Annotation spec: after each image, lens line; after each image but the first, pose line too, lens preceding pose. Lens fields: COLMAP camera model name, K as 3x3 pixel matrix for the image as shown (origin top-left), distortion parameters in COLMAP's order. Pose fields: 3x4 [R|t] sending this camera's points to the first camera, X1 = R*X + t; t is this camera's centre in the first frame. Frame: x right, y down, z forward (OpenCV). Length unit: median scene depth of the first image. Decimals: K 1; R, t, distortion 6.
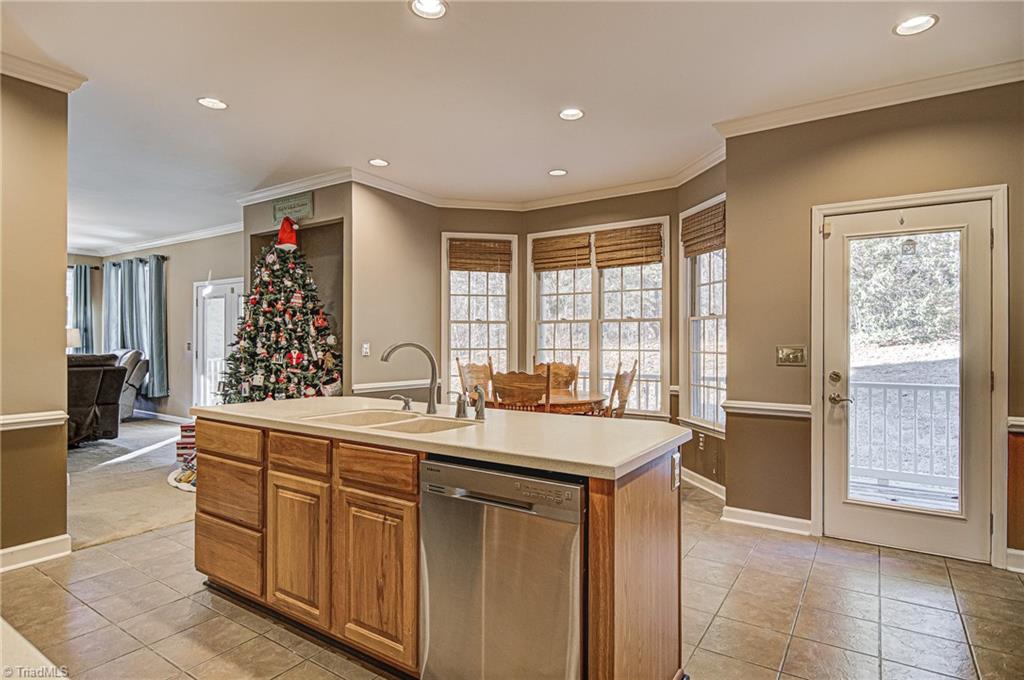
lens RADIAL K [[539.4, 0, 512.5], [0, 539.4, 340.3], [0, 0, 1]] dist [0.008003, -0.010552]
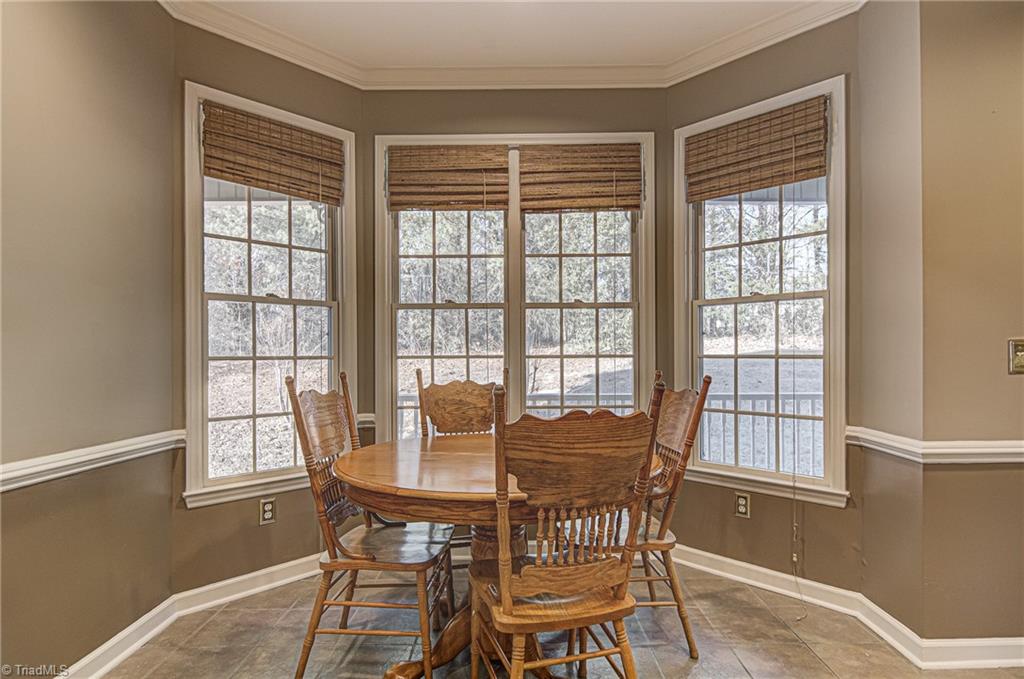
lens RADIAL K [[539.4, 0, 523.0], [0, 539.4, 355.3], [0, 0, 1]] dist [0.008003, -0.010552]
pose [[0.831791, -0.003255, 0.555080, -0.148699], [0.004019, 0.999992, -0.000158, 0.016245], [-0.555075, 0.002362, 0.831797, 0.509978]]
